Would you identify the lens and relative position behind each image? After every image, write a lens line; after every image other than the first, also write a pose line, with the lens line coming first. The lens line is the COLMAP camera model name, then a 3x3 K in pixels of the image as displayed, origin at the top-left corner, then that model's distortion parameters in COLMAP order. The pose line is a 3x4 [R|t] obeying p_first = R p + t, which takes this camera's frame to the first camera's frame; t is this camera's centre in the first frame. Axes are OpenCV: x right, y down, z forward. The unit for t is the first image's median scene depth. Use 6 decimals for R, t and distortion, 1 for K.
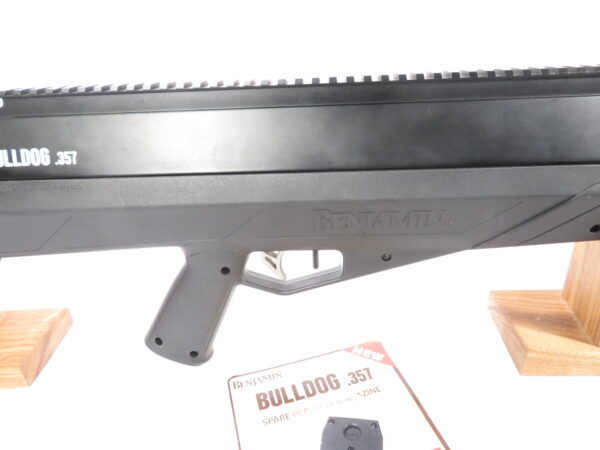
lens RADIAL K [[465.5, 0, 300.0], [0, 465.5, 225.0], [0, 0, 1]] dist [-0.024767, -0.001527]
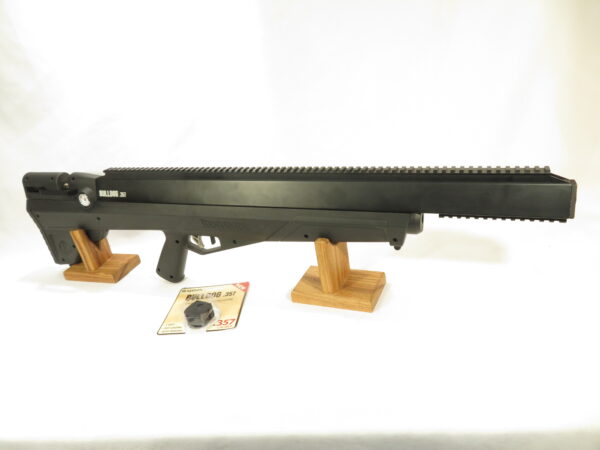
lens RADIAL K [[465.5, 0, 300.0], [0, 465.5, 225.0], [0, 0, 1]] dist [-0.024767, -0.001527]
pose [[0.930715, 0.070731, -0.358841, 1.280265], [-0.072747, 0.997319, 0.007898, -0.054859], [0.358438, 0.018754, 0.933365, -1.033538]]
